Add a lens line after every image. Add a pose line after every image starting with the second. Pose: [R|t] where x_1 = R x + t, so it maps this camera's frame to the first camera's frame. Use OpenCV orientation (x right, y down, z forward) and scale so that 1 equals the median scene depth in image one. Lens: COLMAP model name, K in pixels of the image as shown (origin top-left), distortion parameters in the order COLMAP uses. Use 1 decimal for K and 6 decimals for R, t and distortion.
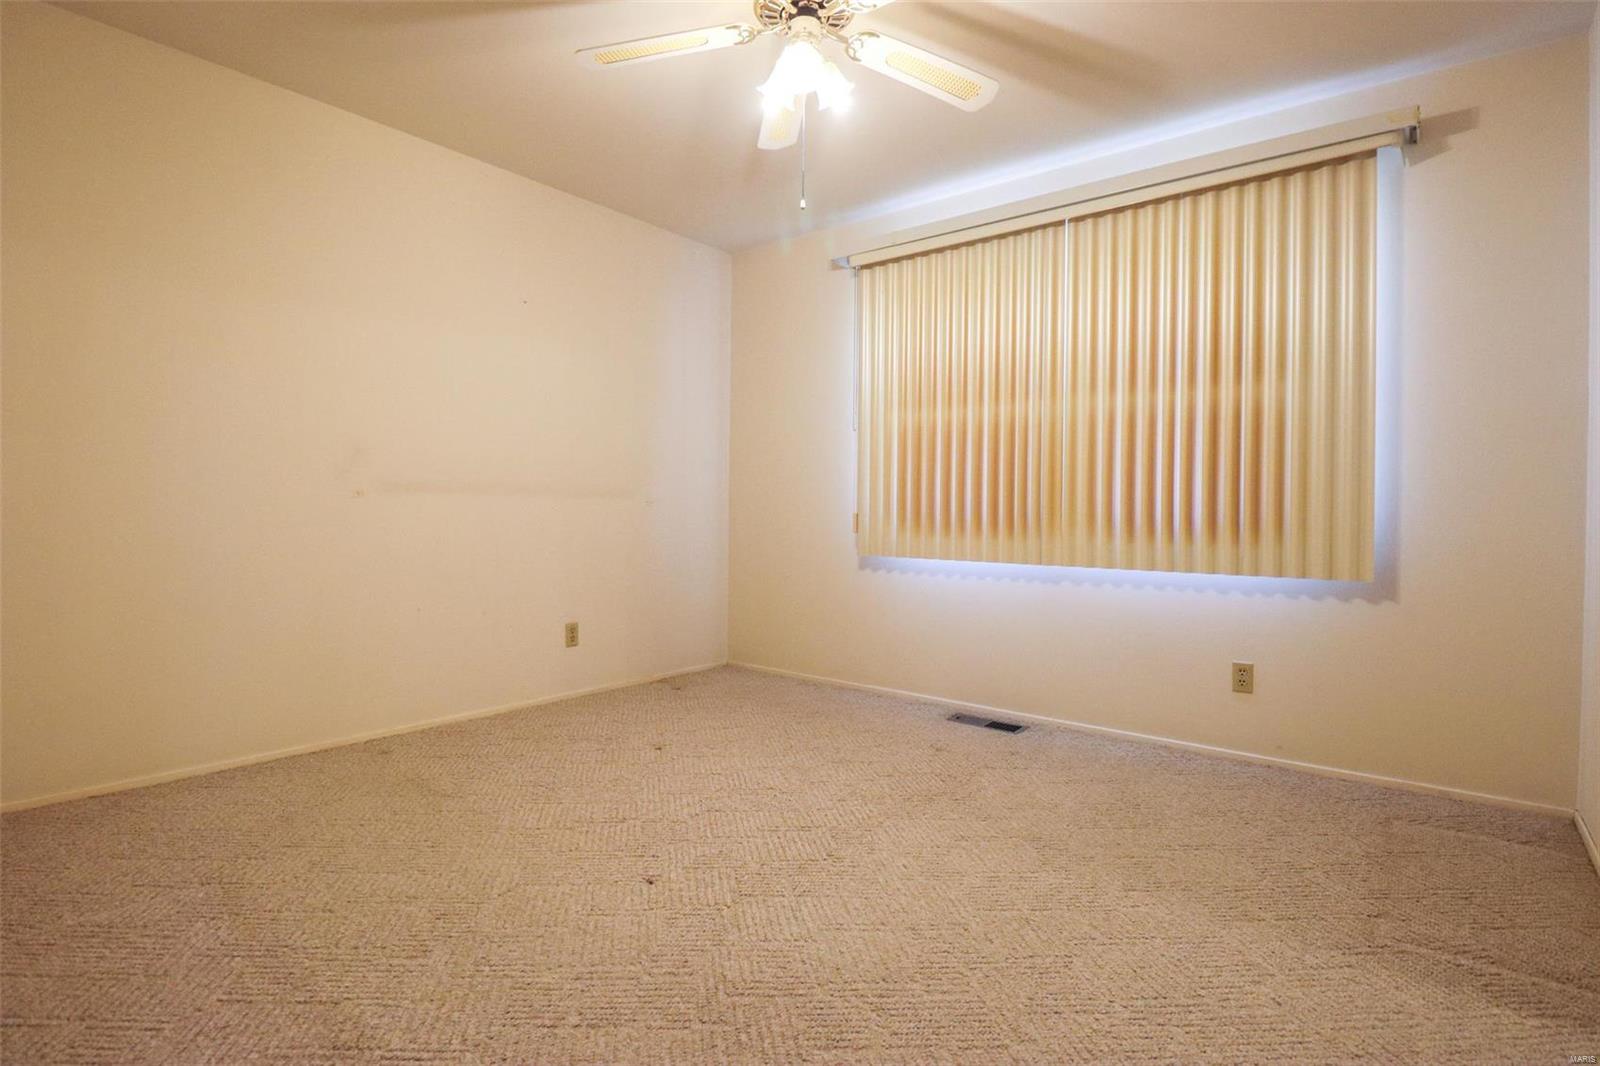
lens RADIAL K [[799.7, 0, 806.9], [0, 799.7, 520.5], [0, 0, 1]] dist [0.001926, -0.013483]
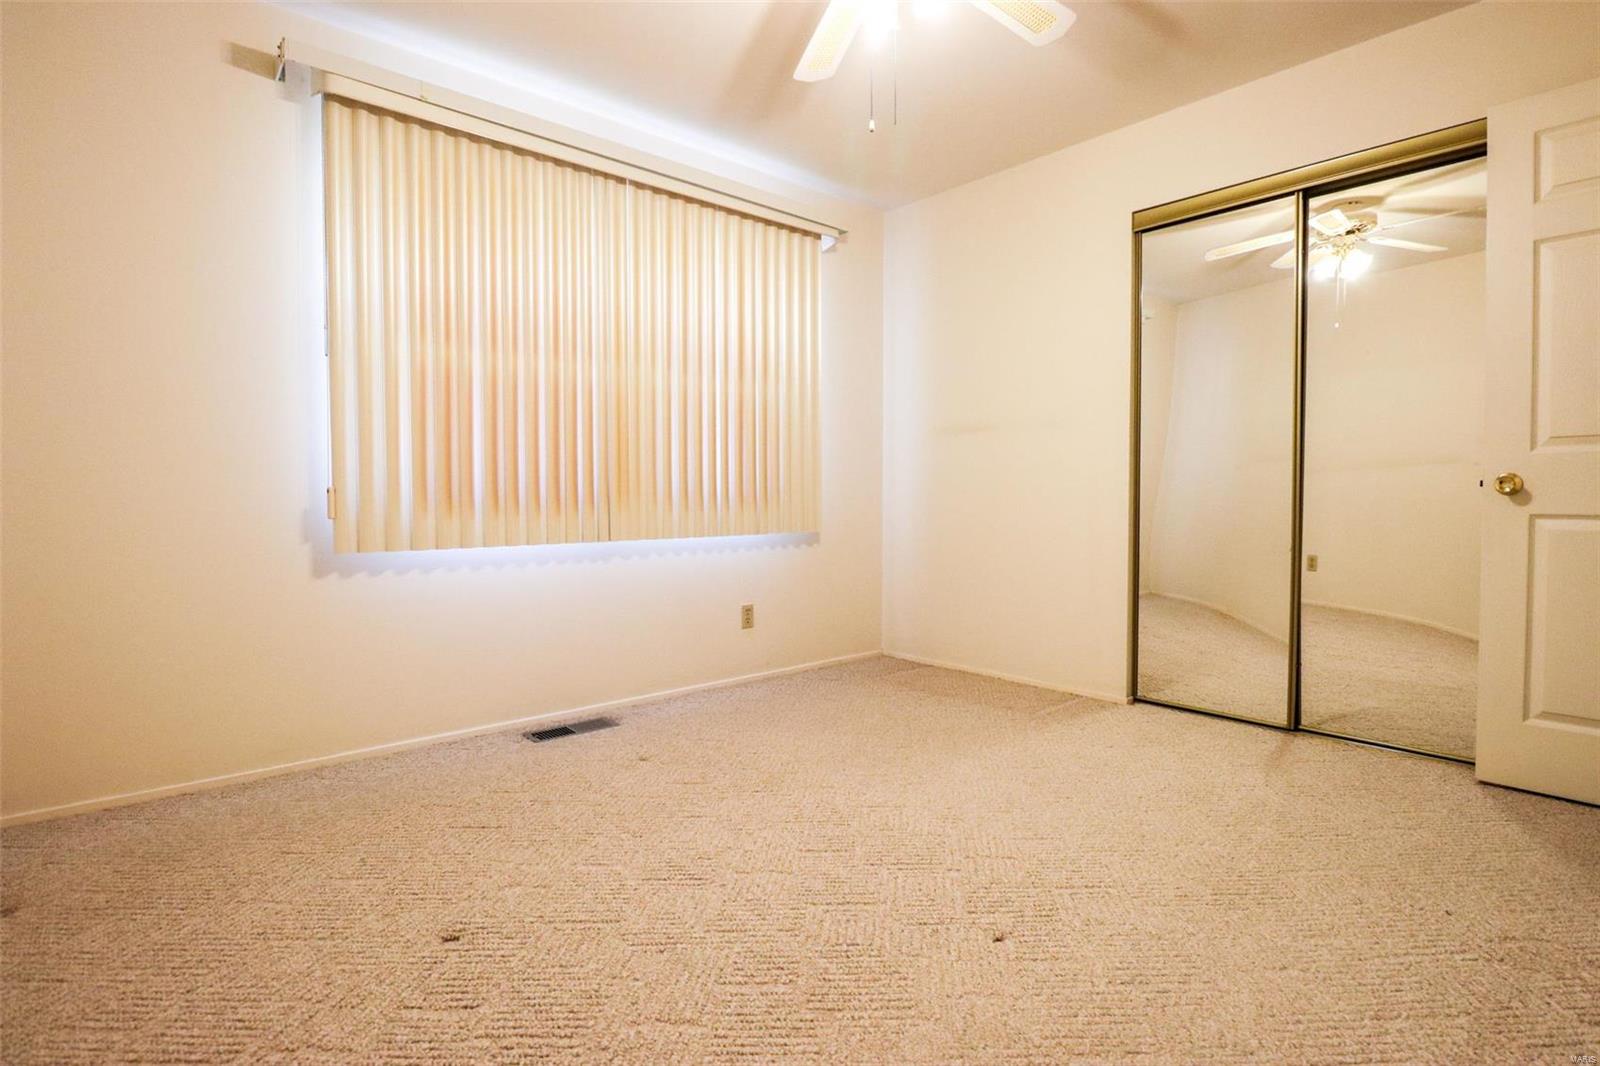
lens RADIAL K [[799.7, 0, 806.9], [0, 799.7, 520.5], [0, 0, 1]] dist [0.001926, -0.013483]
pose [[0.156107, -0.044010, 0.986759, -0.585095], [0.015573, 0.998992, 0.042092, -0.004427], [-0.987617, 0.008796, 0.156635, 0.618868]]
